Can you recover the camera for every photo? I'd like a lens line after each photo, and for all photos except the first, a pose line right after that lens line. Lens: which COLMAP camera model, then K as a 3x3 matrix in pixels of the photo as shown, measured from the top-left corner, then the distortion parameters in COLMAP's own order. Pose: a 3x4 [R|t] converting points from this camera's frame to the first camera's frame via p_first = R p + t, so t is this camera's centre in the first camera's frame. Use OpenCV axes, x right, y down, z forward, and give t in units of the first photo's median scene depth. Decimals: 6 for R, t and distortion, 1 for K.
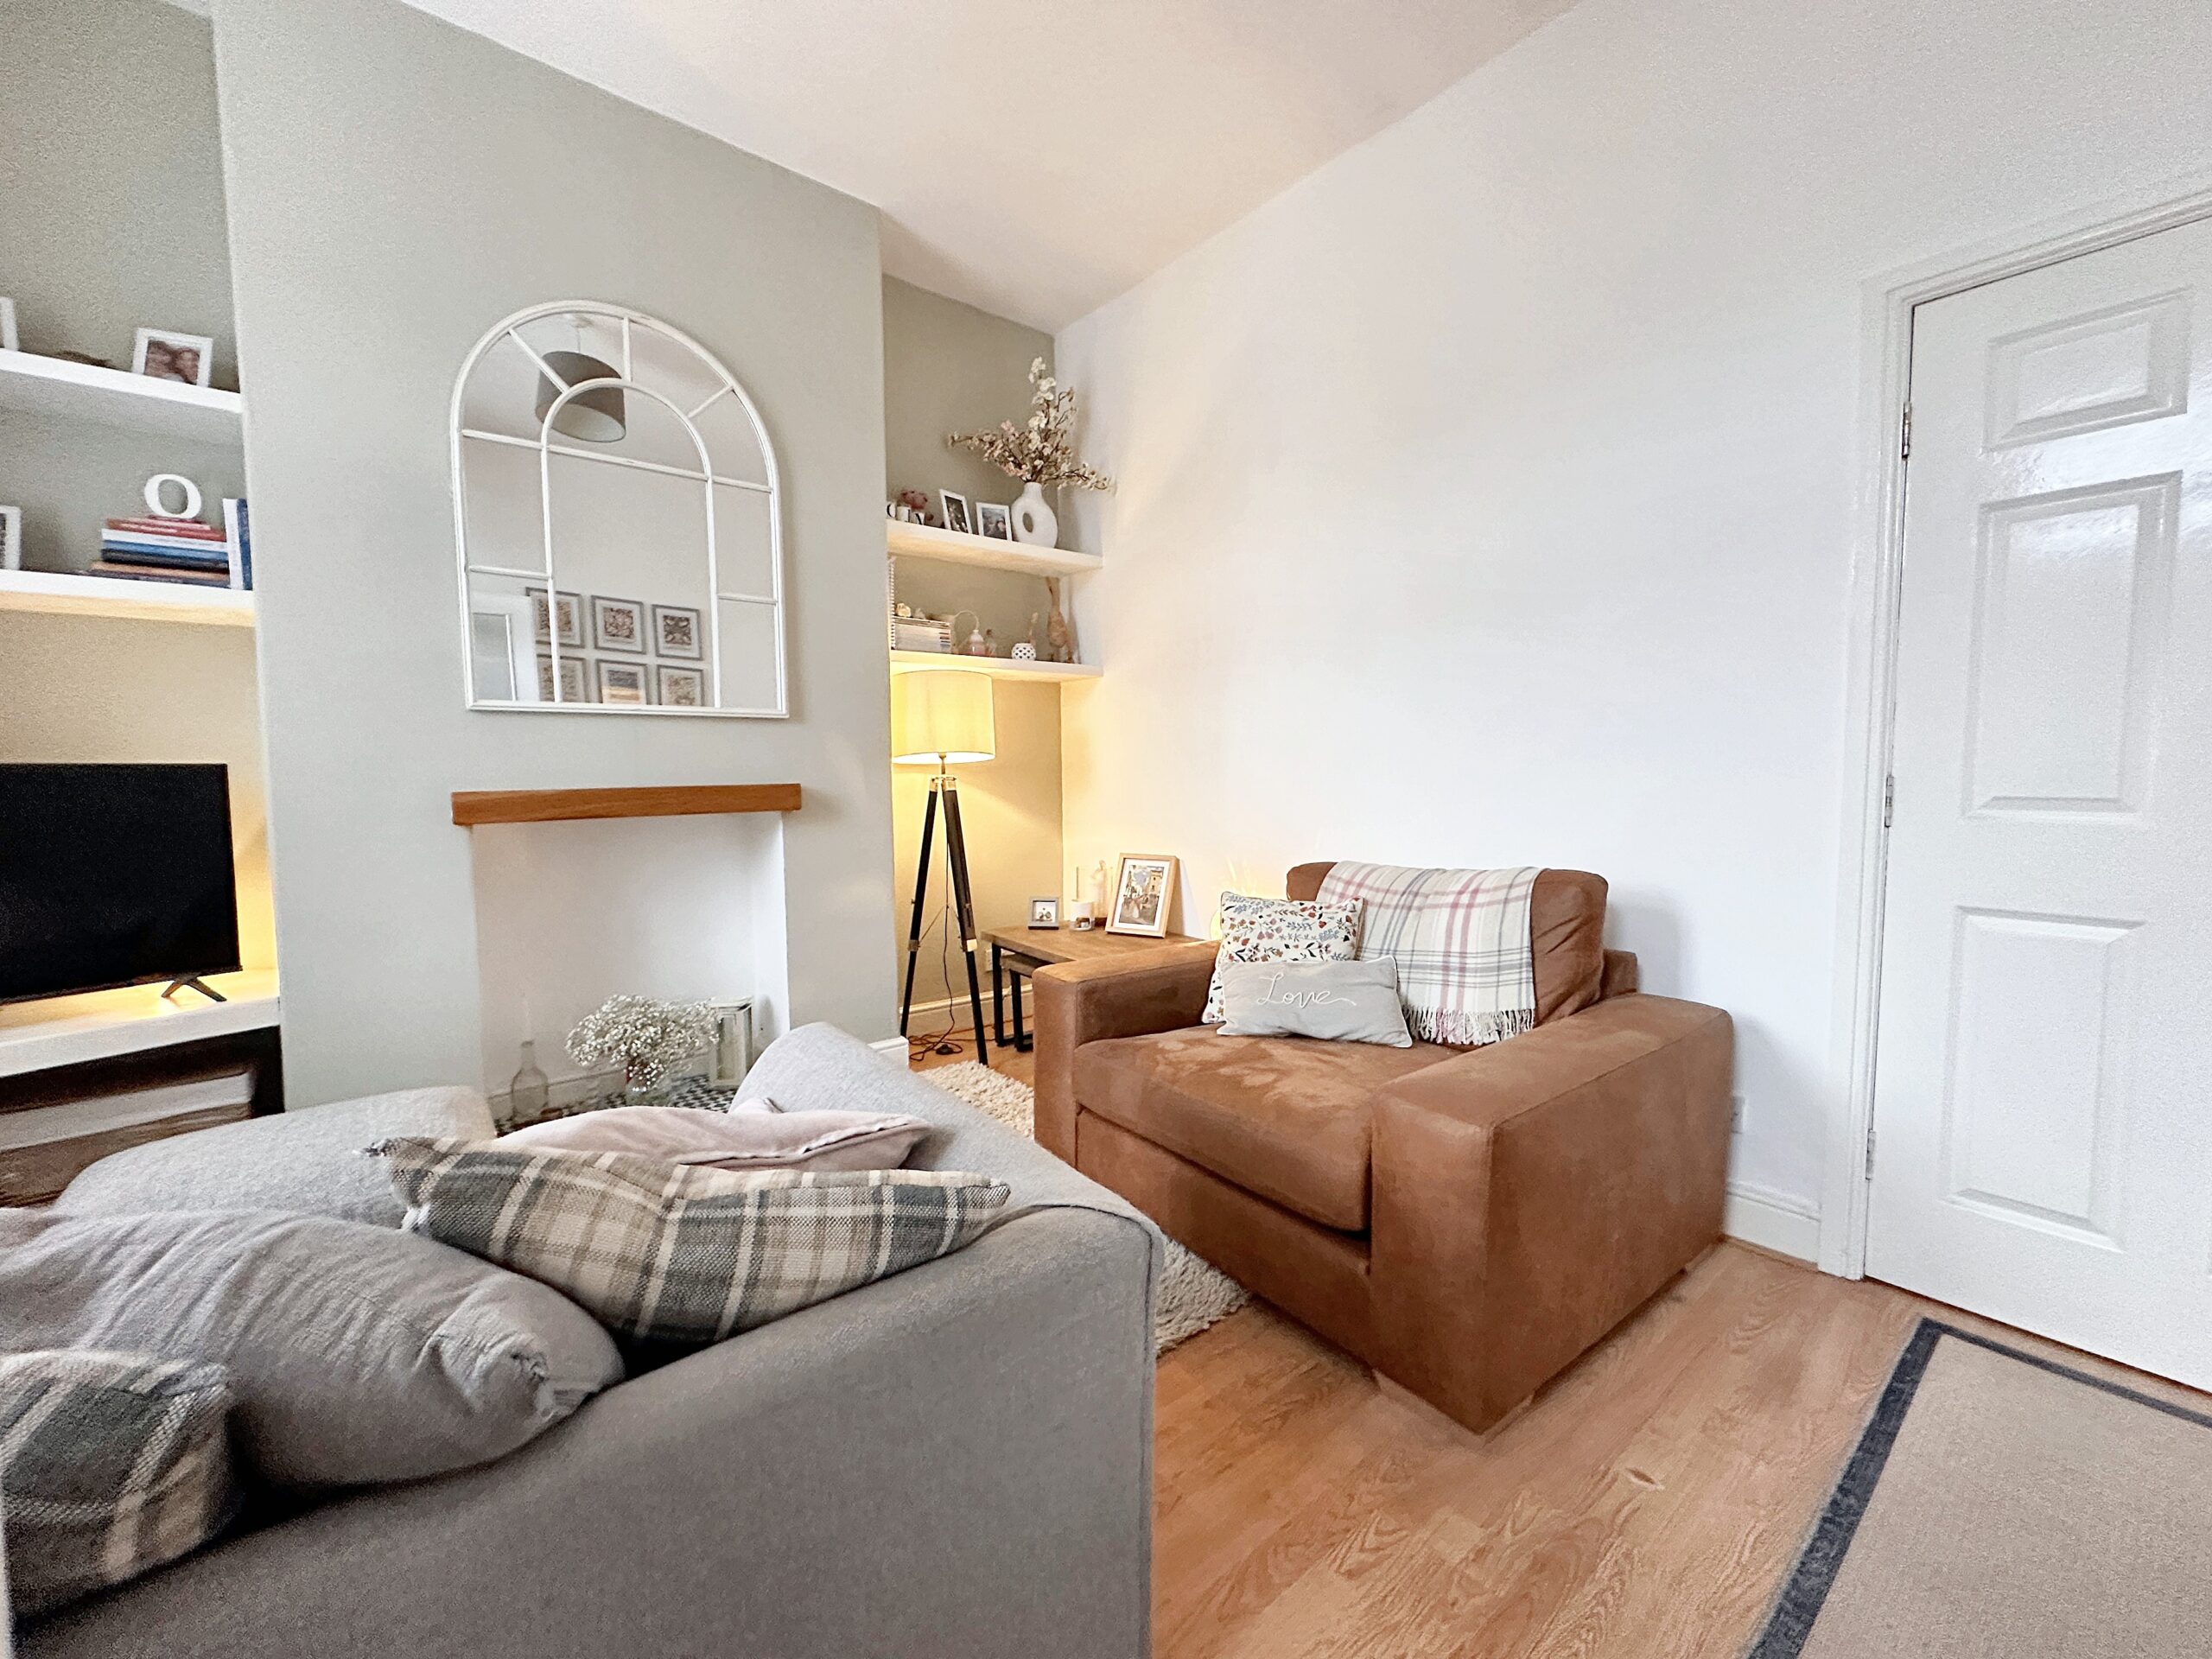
lens RADIAL K [[884.2, 0, 1104.6], [0, 884.2, 824.1], [0, 0, 1]] dist [-0.002123, -0.000217]
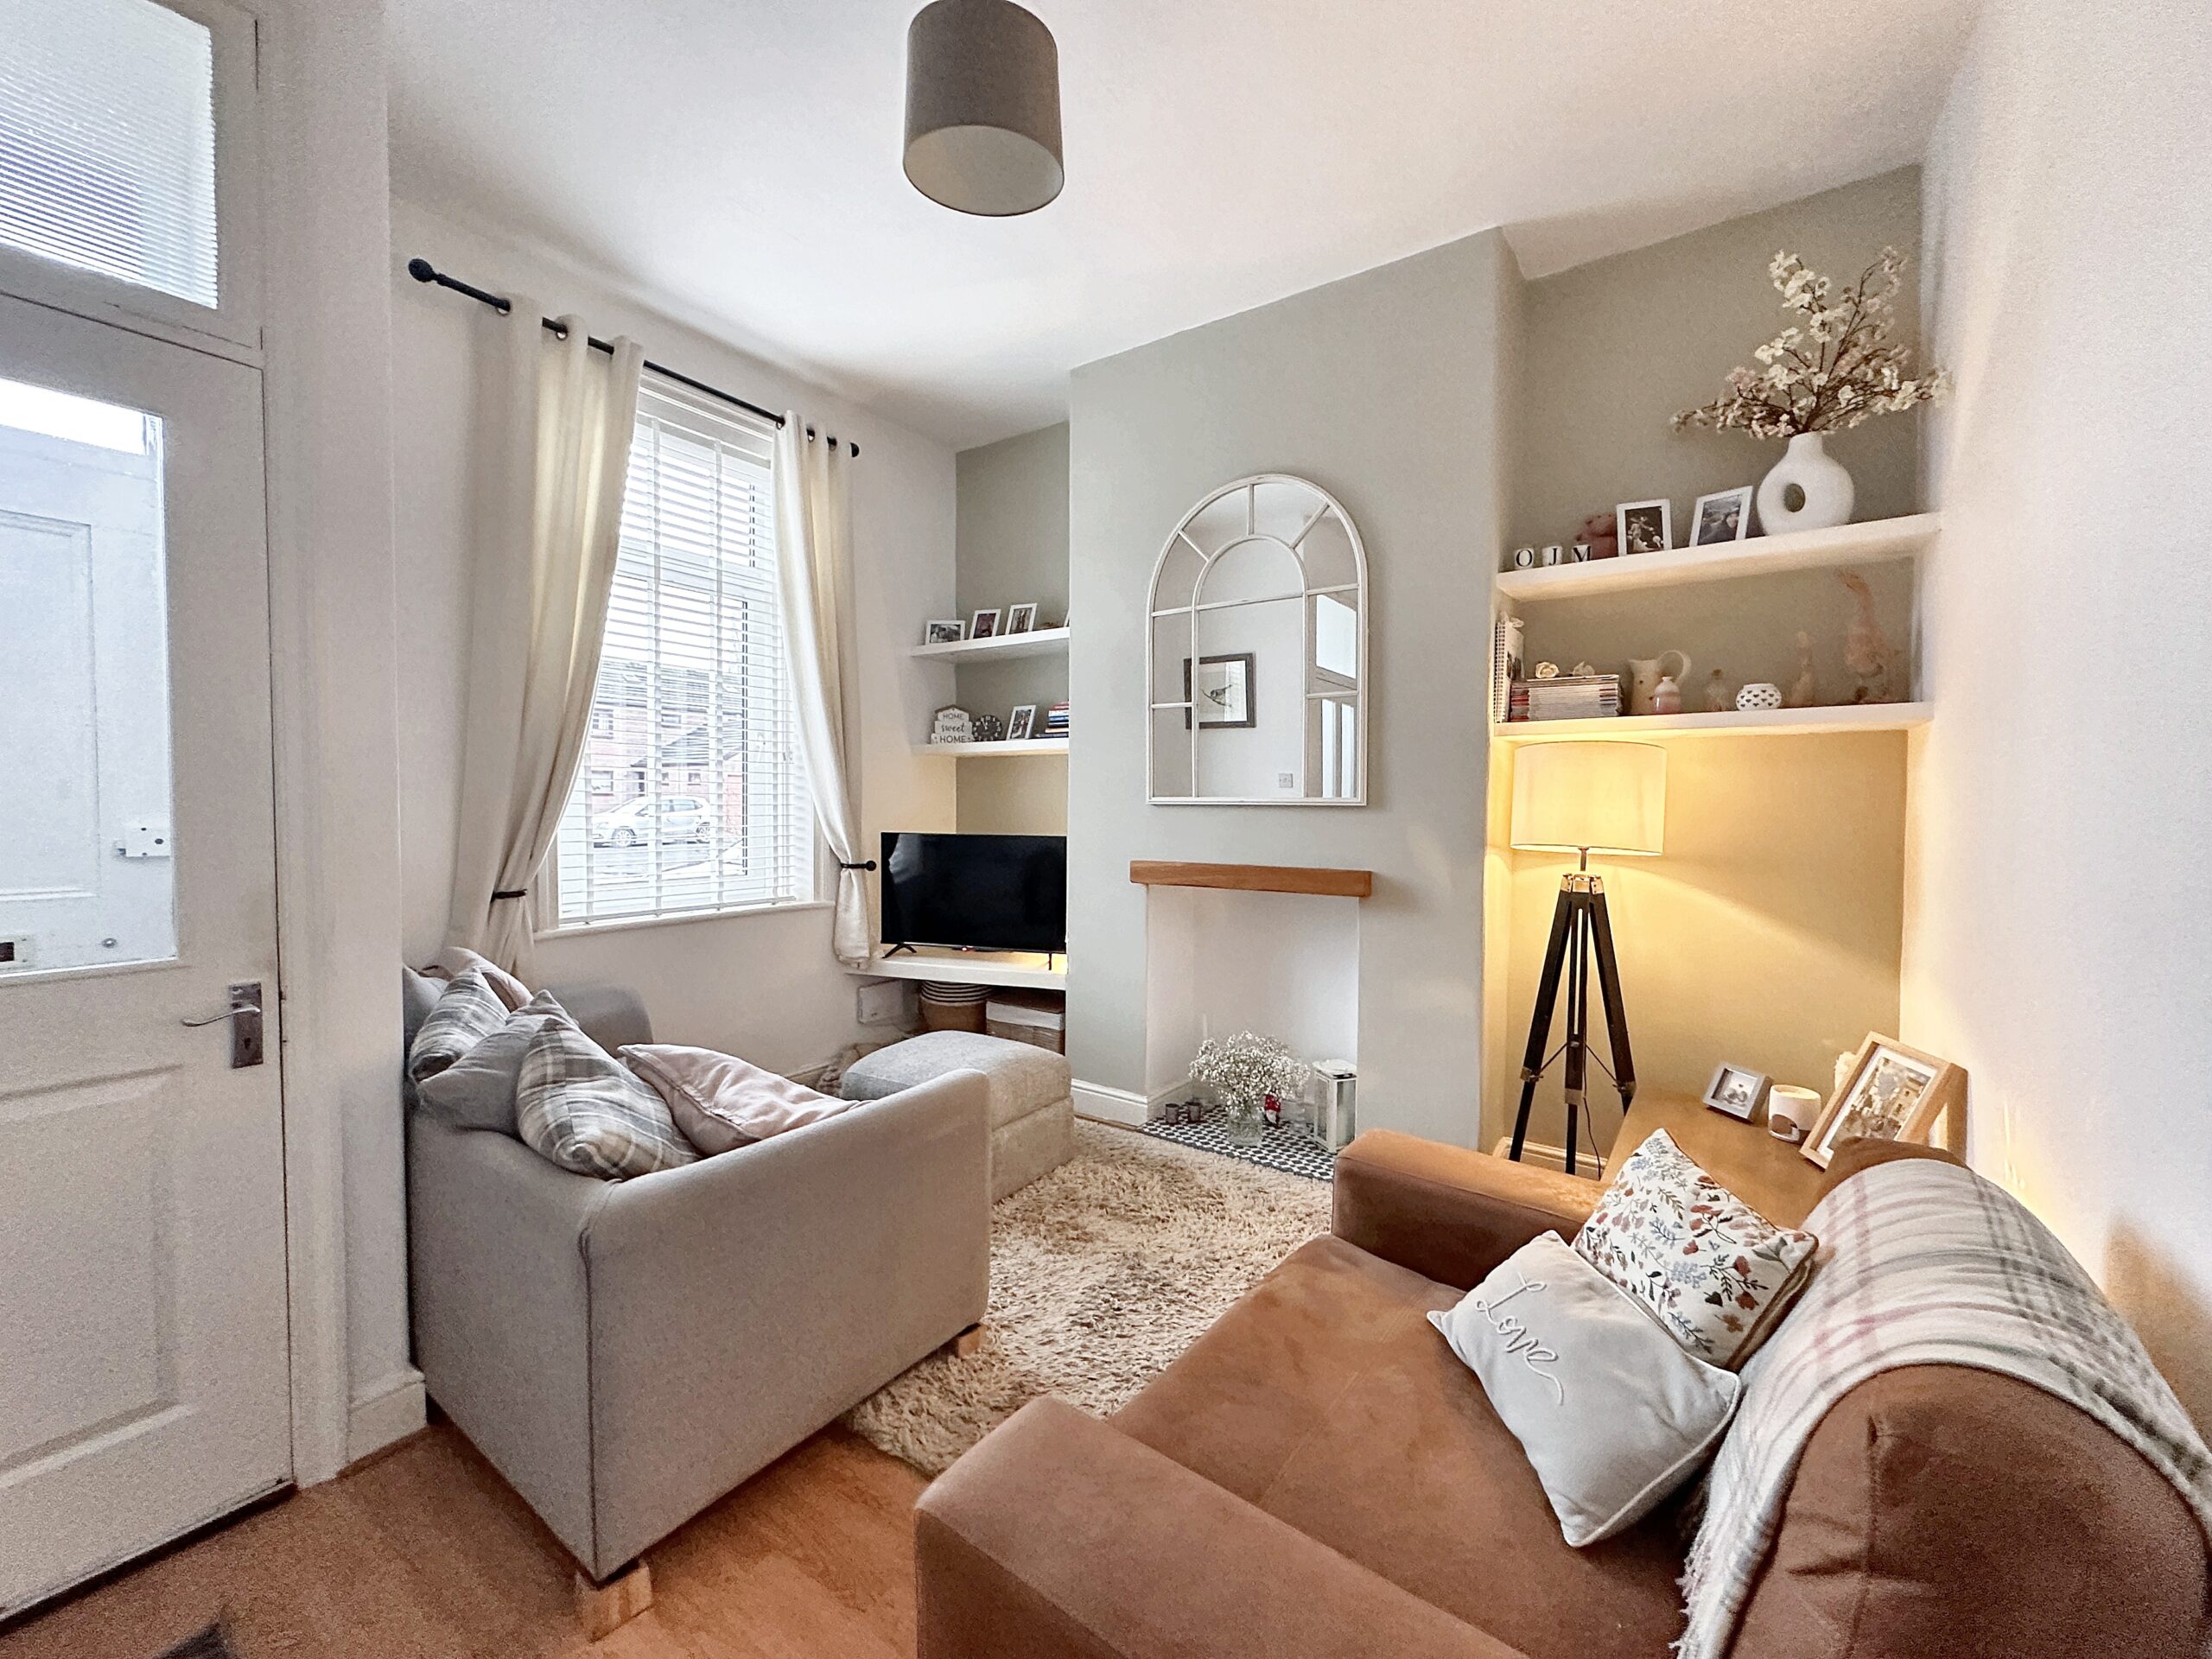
lens RADIAL K [[884.2, 0, 1103.3], [0, 884.2, 829.8], [0, 0, 1]] dist [-0.002123, -0.000217]
pose [[0.279542, 0.045240, -0.959067, 0.444287], [-0.070014, 0.997190, 0.026631, -0.083109], [0.957577, 0.059704, 0.281924, 0.365193]]
